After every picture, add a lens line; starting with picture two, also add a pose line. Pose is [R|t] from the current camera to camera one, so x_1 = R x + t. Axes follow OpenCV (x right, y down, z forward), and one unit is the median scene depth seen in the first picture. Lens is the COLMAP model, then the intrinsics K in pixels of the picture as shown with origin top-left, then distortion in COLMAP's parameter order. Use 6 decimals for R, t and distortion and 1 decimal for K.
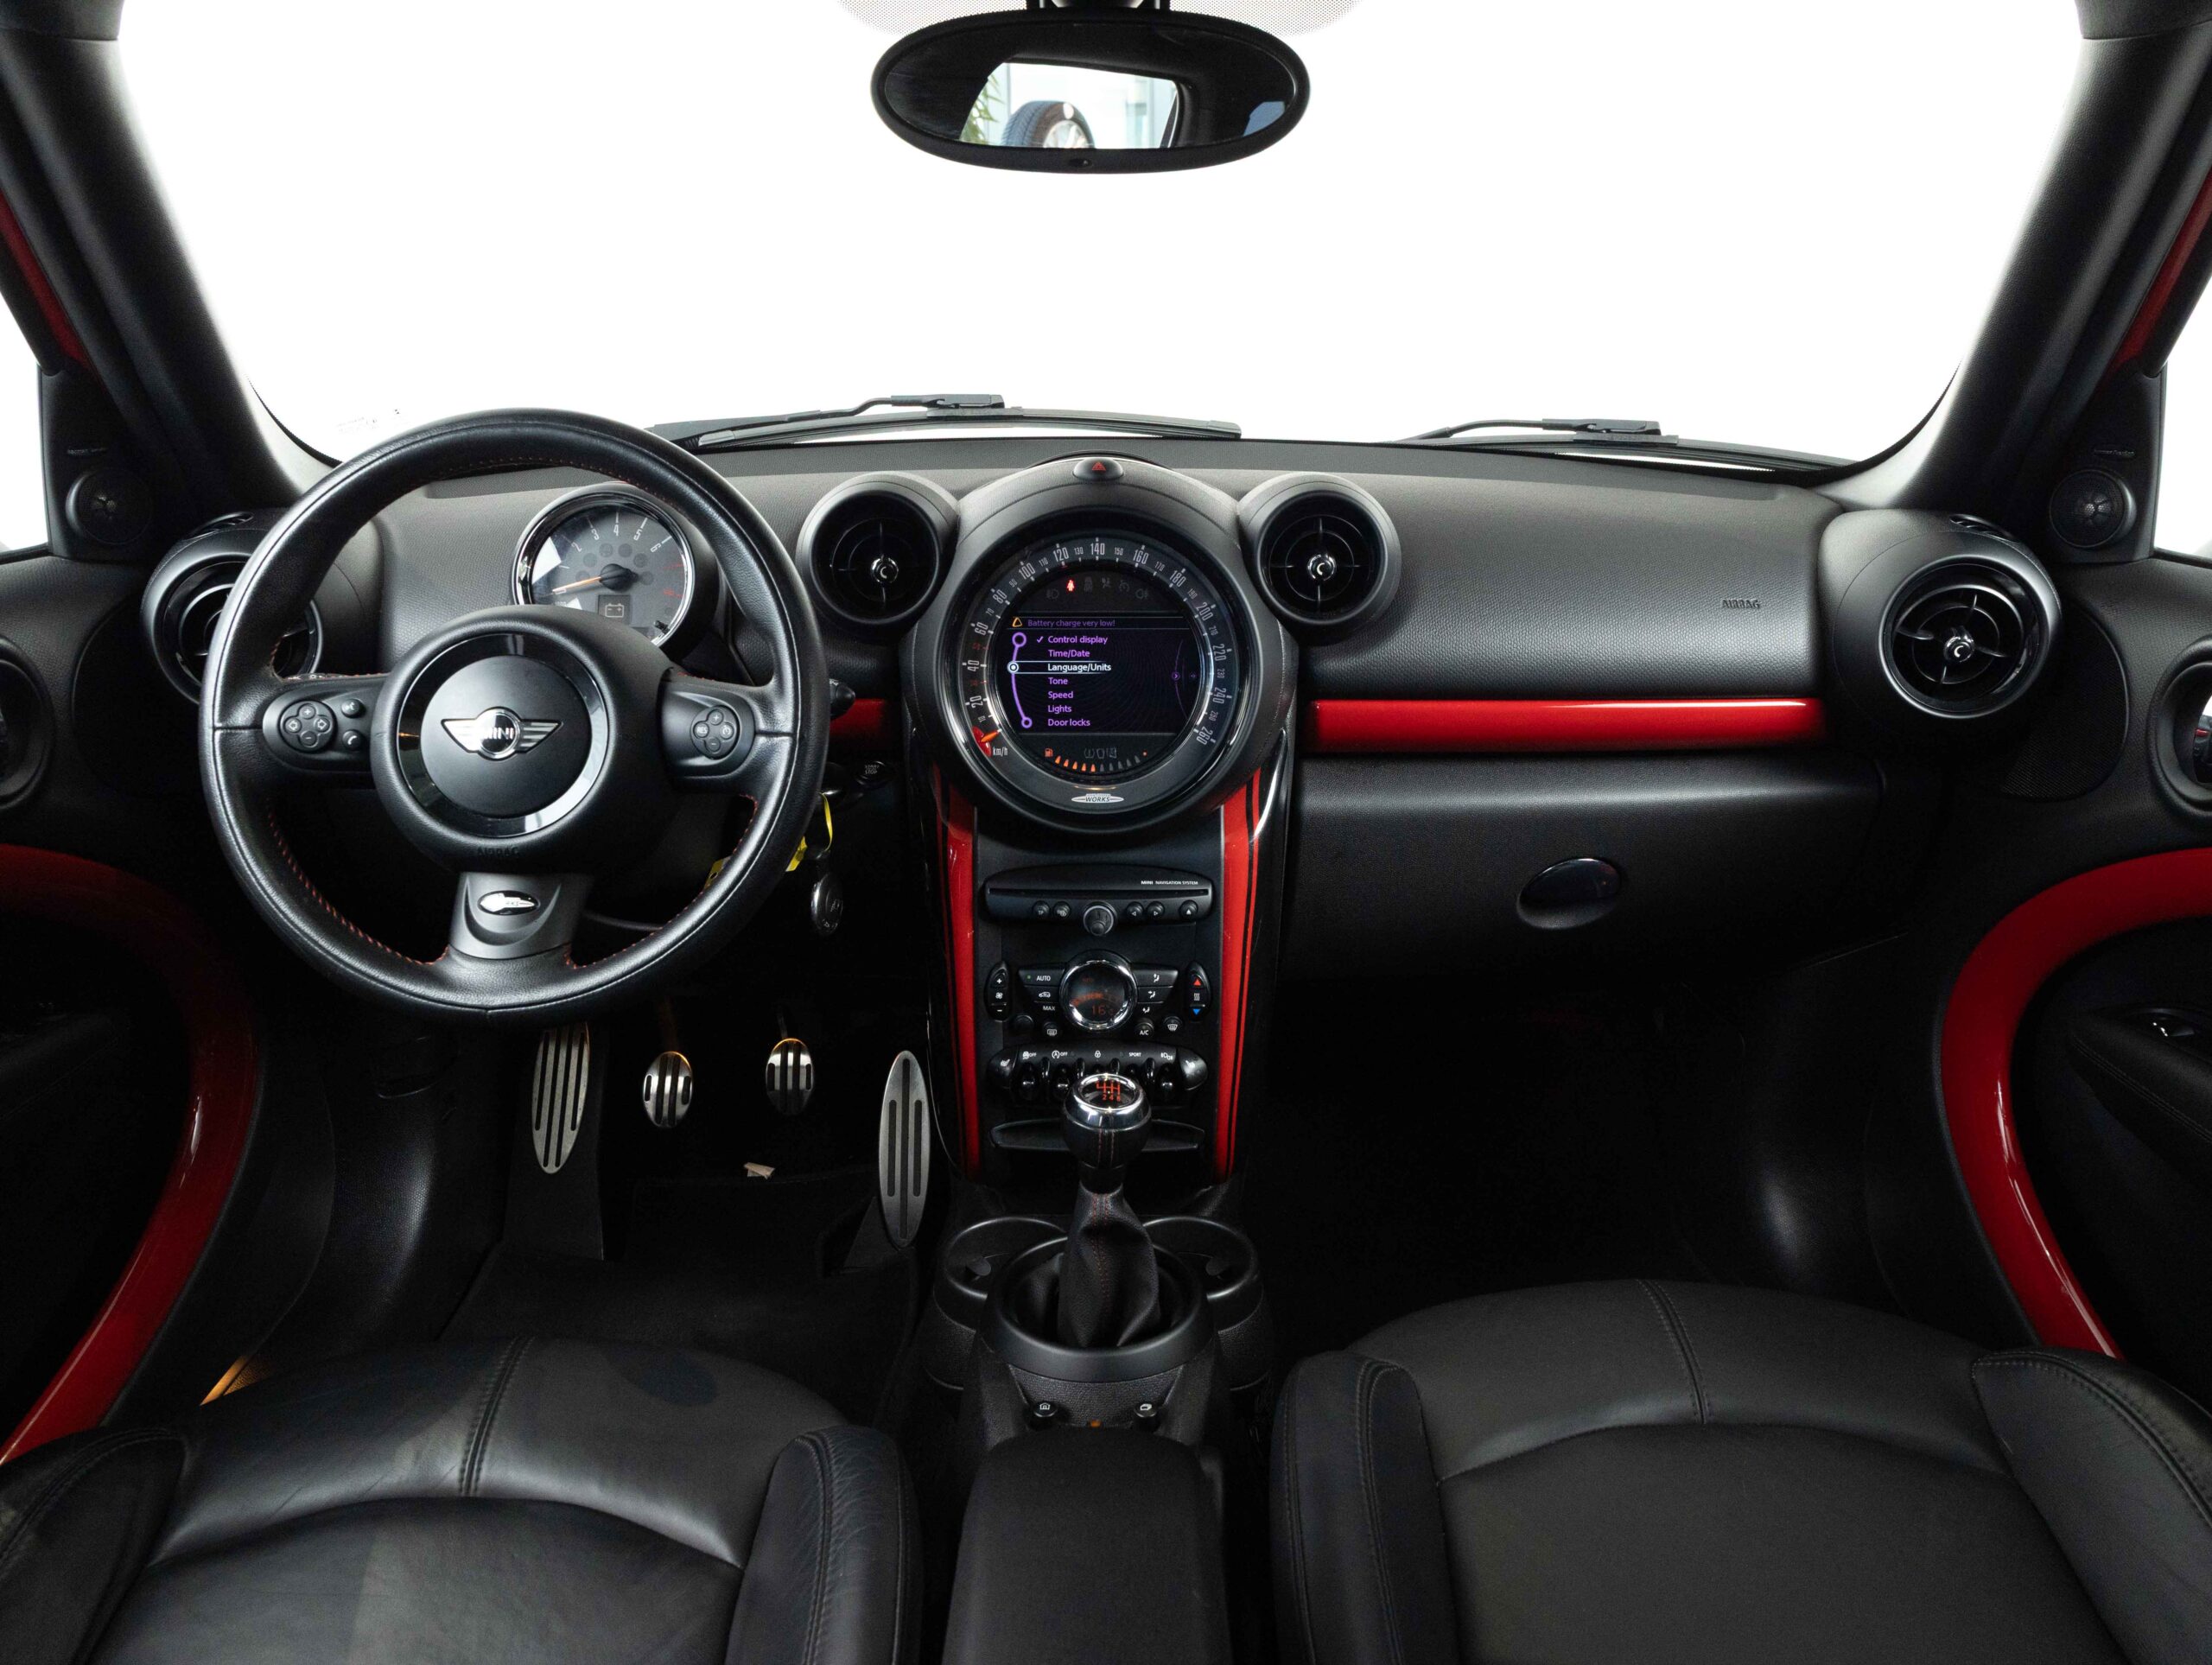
lens RADIAL K [[1667.4, 0, 1106.0], [0, 1667.4, 832.5], [0, 0, 1]] dist [-0.000388, 0.001451]
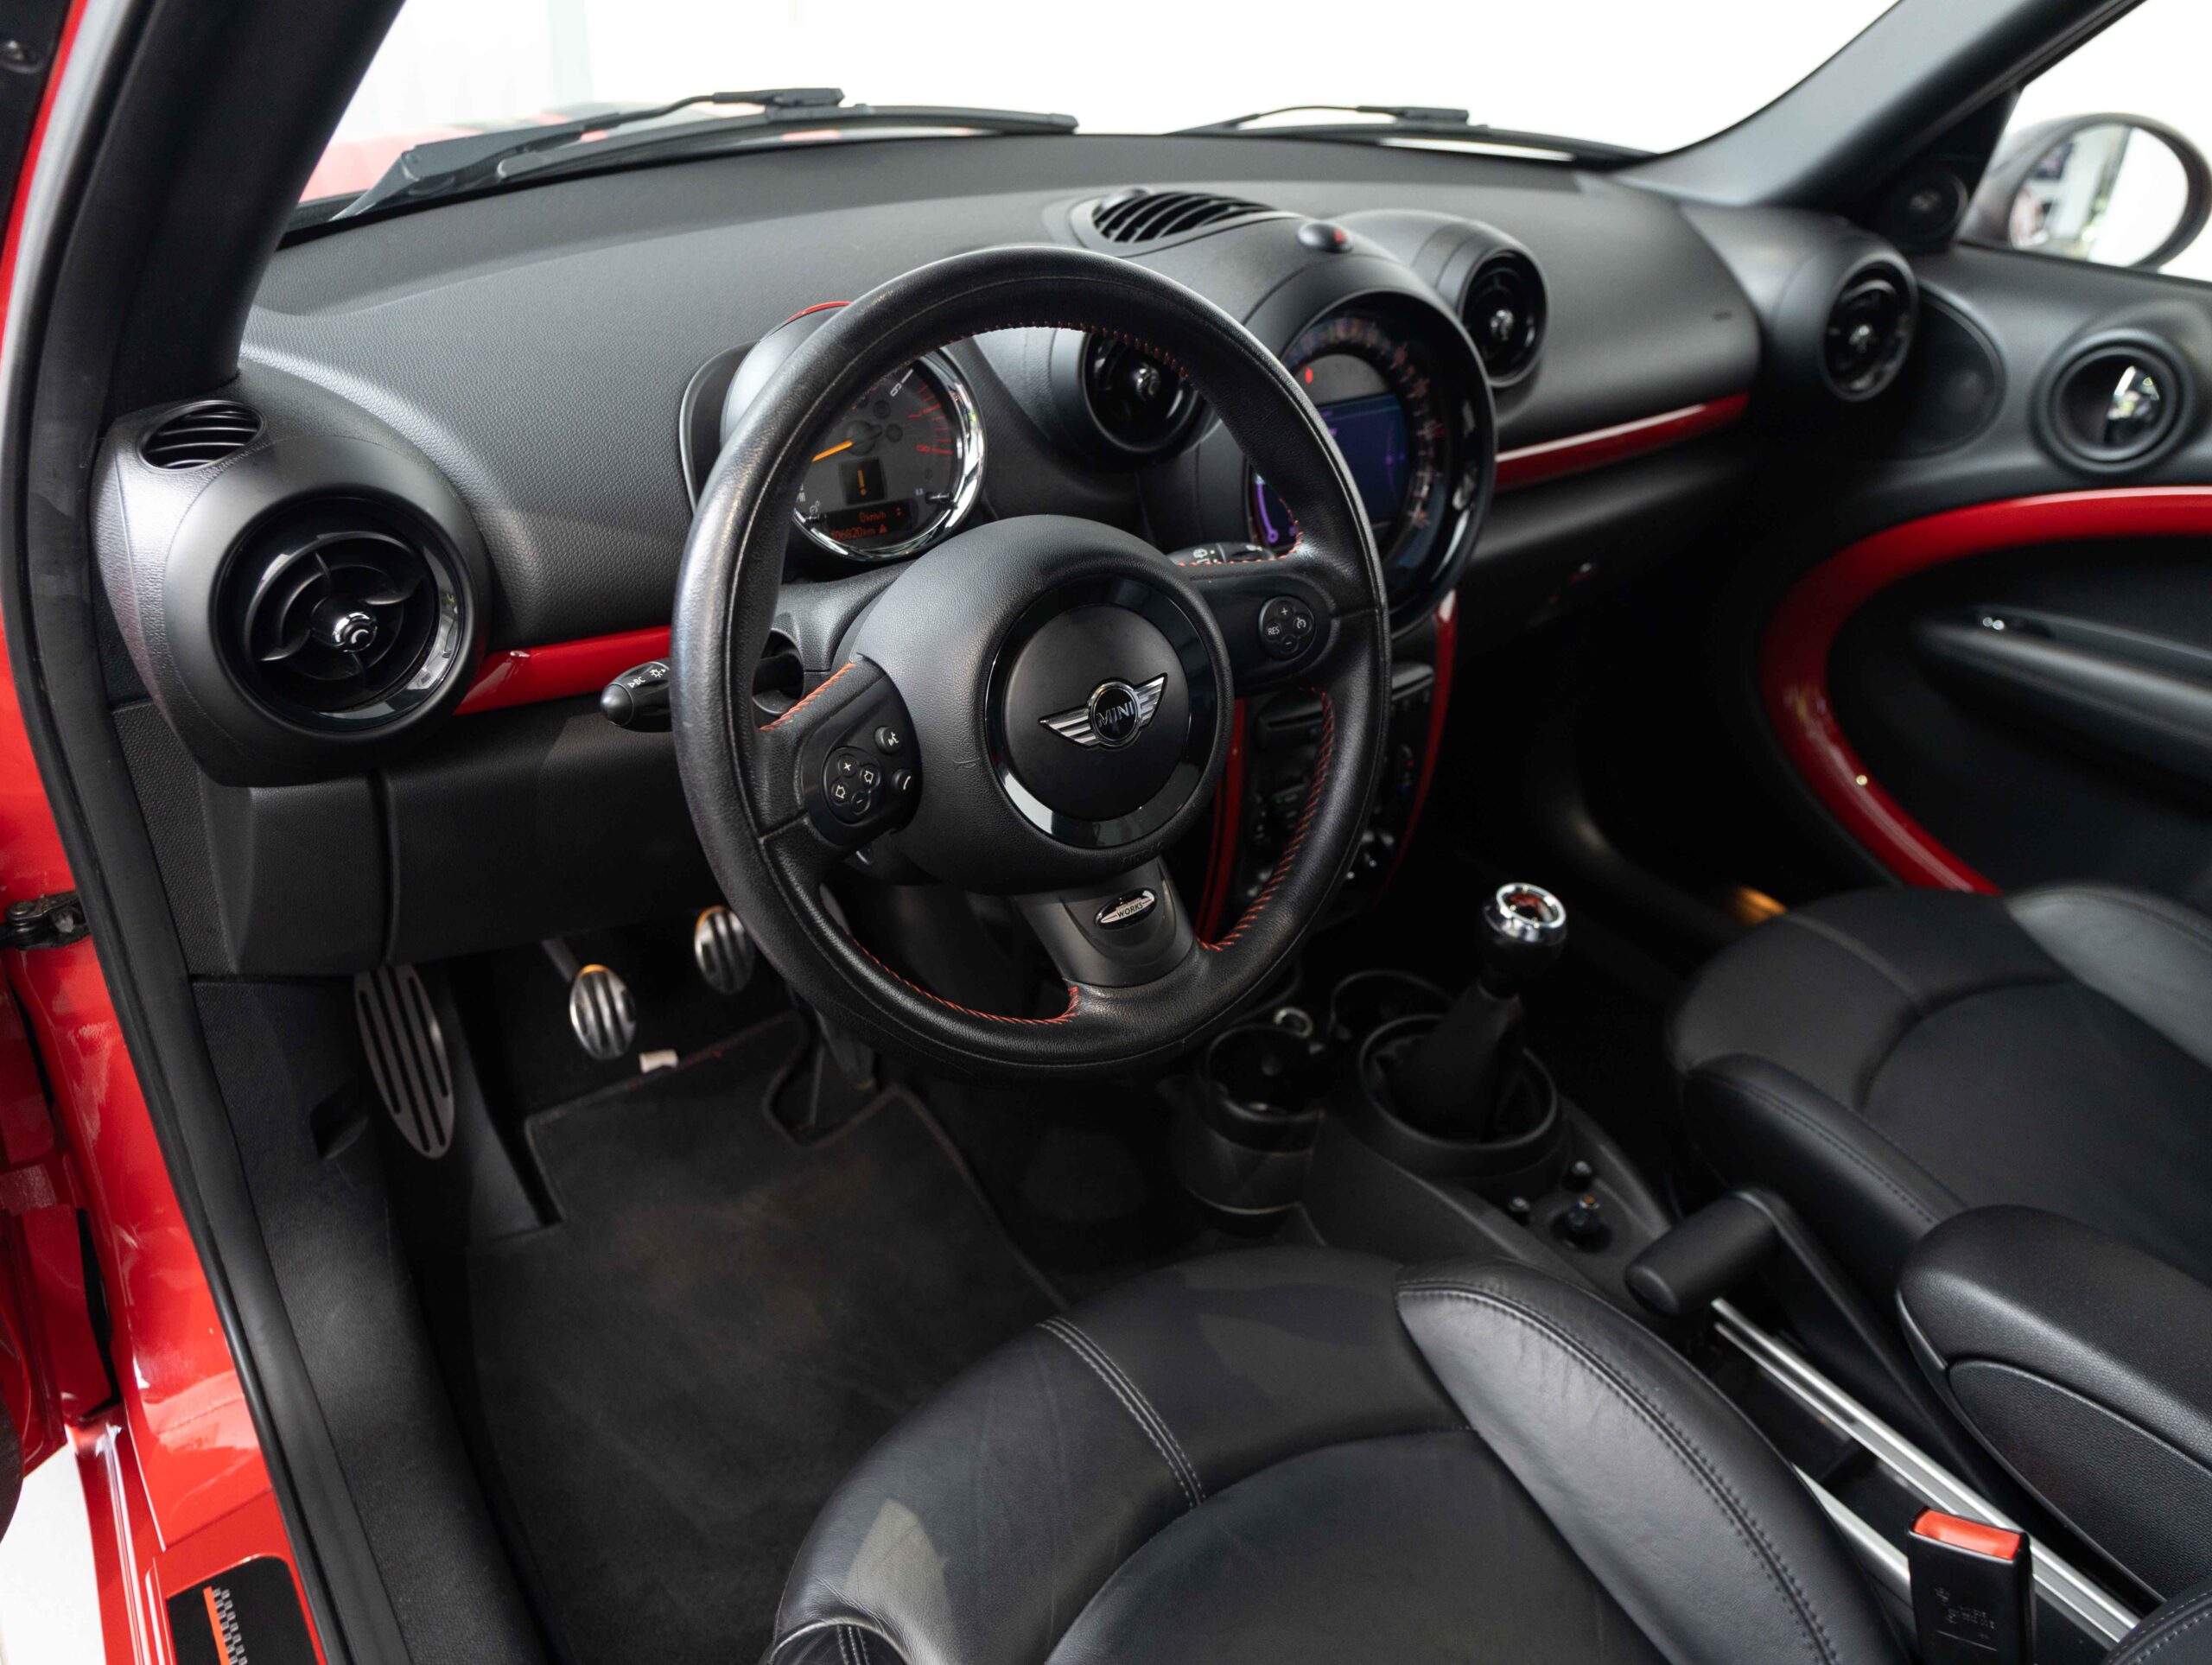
lens RADIAL K [[1604.7, 0, 1106.0], [0, 1604.7, 832.5], [0, 0, 1]] dist [0.024001, -0.004805]
pose [[0.797690, -0.272817, 0.537830, -0.637802], [0.121620, 0.946275, 0.299620, -0.187463], [-0.590676, -0.173593, 0.788015, 0.337408]]
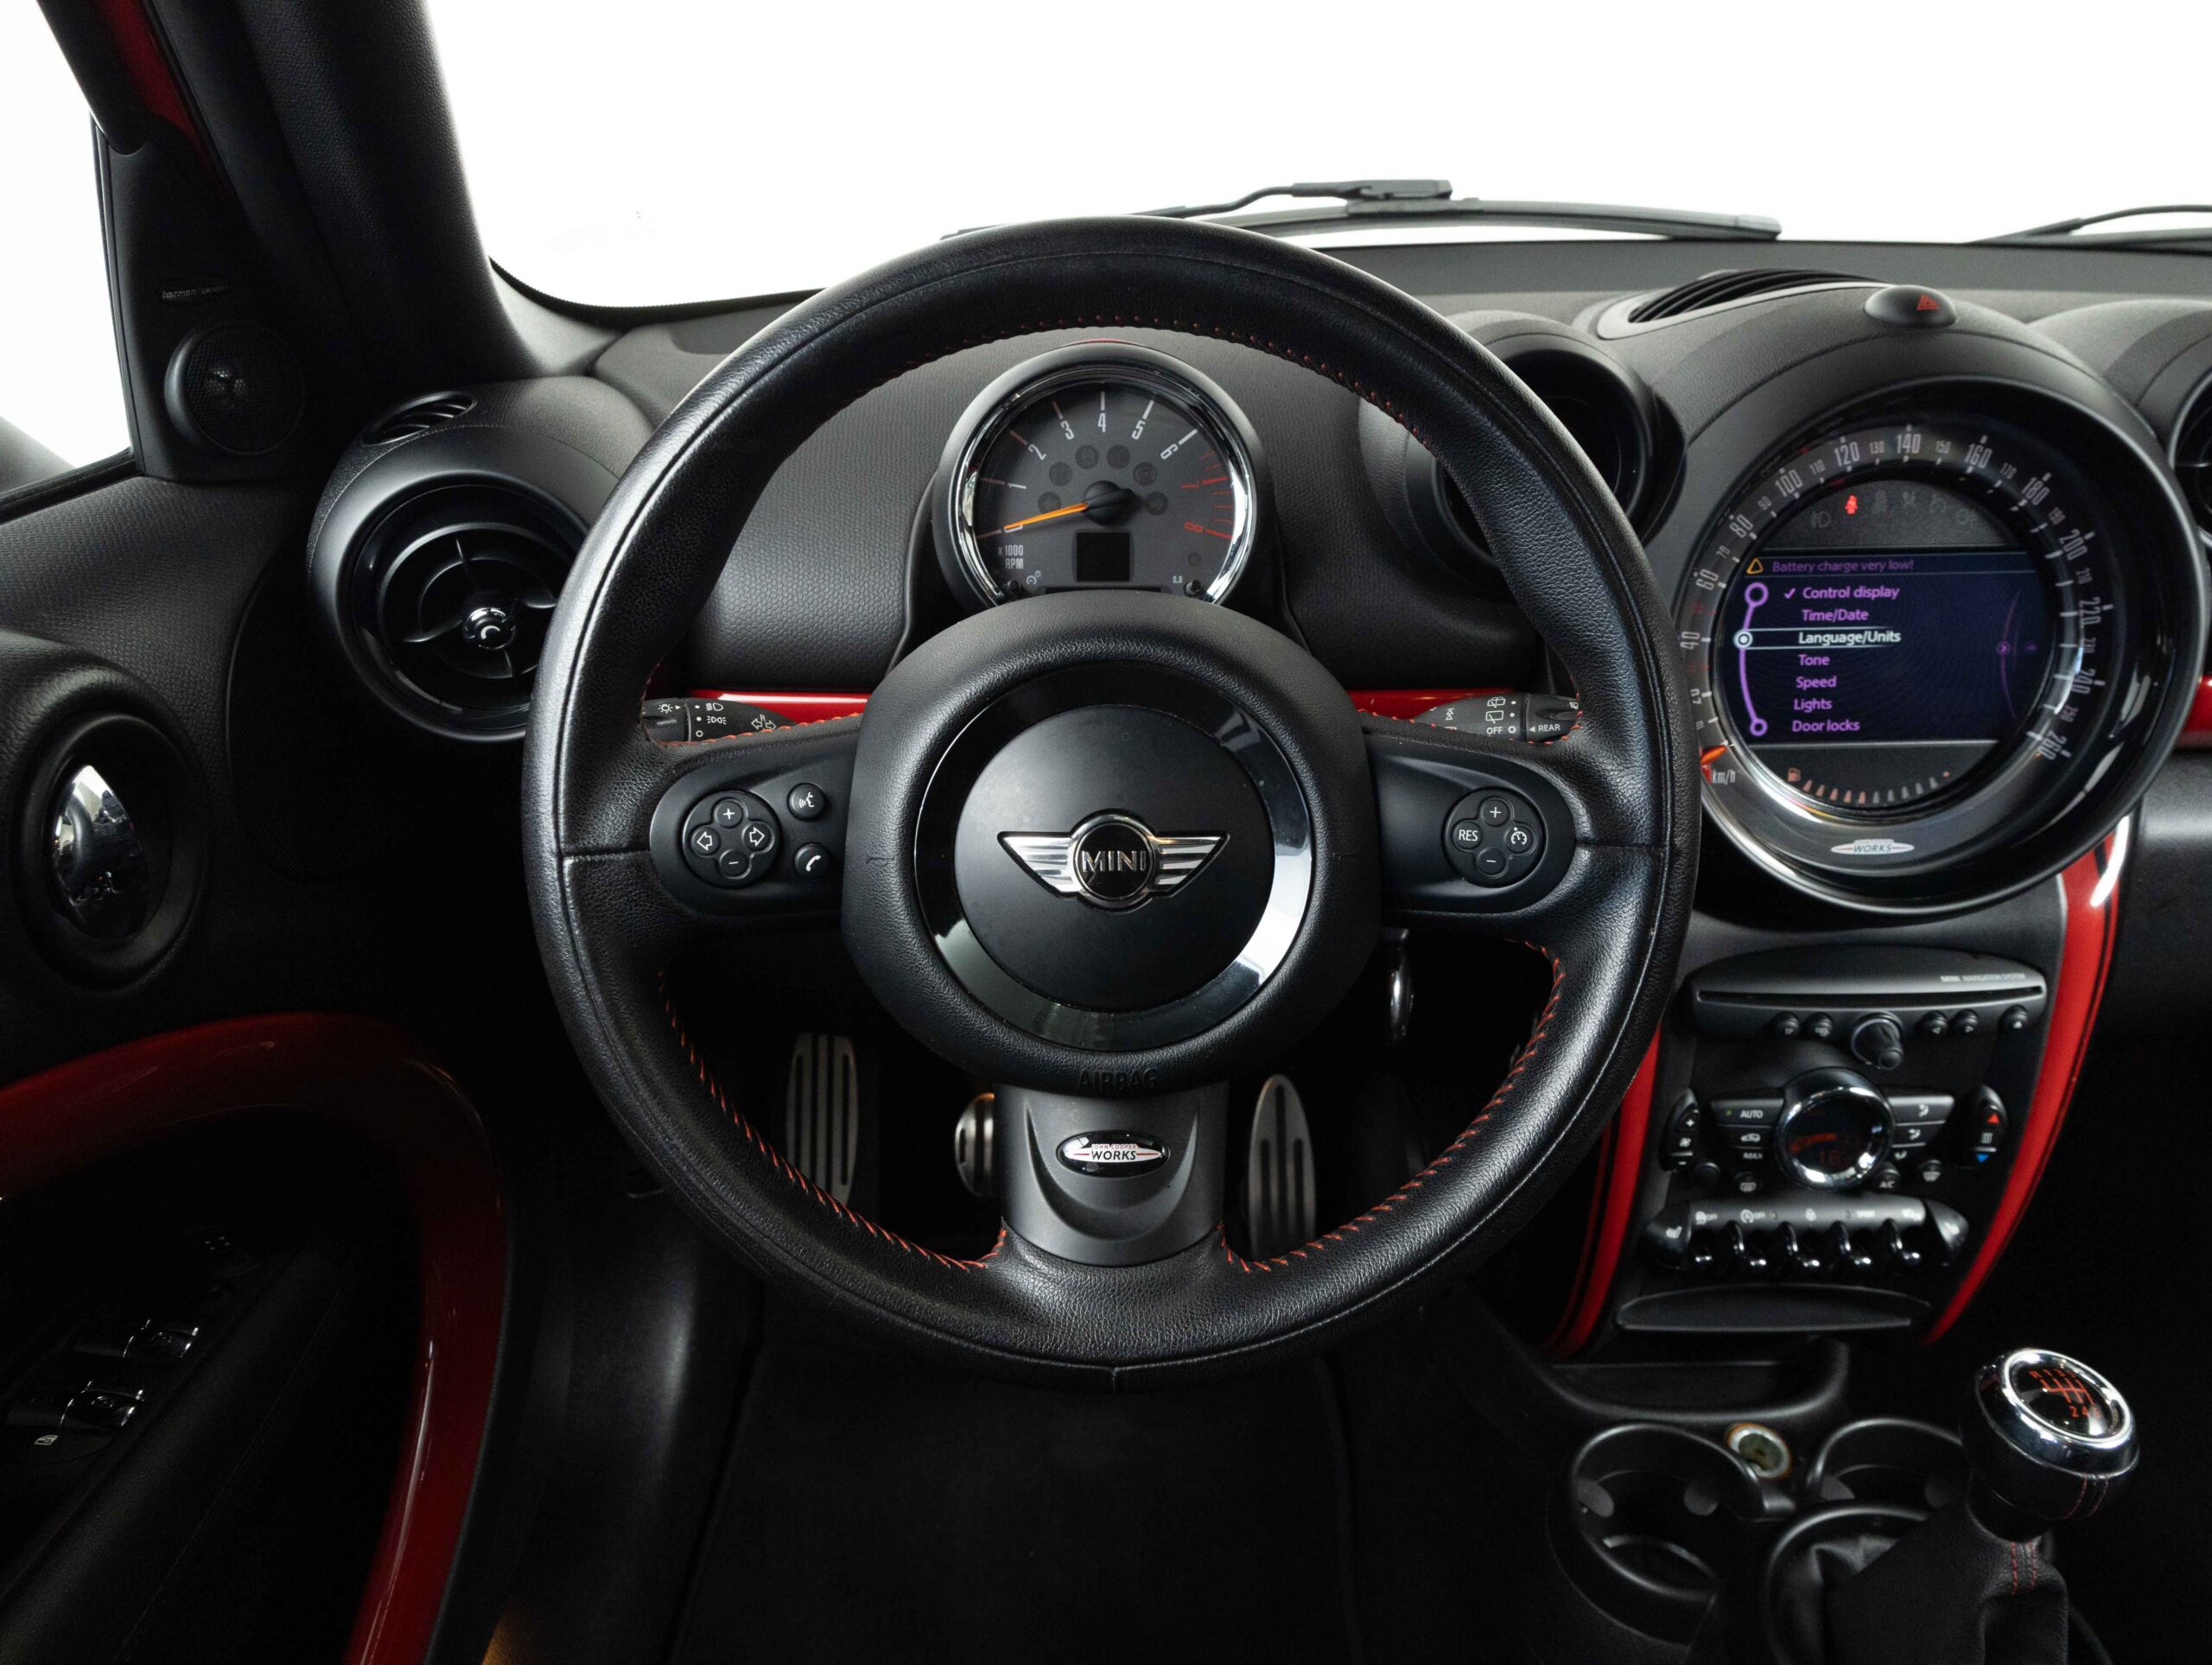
lens RADIAL K [[1604.7, 0, 1106.0], [0, 1604.7, 832.5], [0, 0, 1]] dist [0.024001, -0.004805]
pose [[0.999337, -0.020443, 0.030128, -0.312299], [0.016379, 0.991451, 0.129450, -0.109441], [-0.032517, -0.128871, 0.991128, 0.405575]]
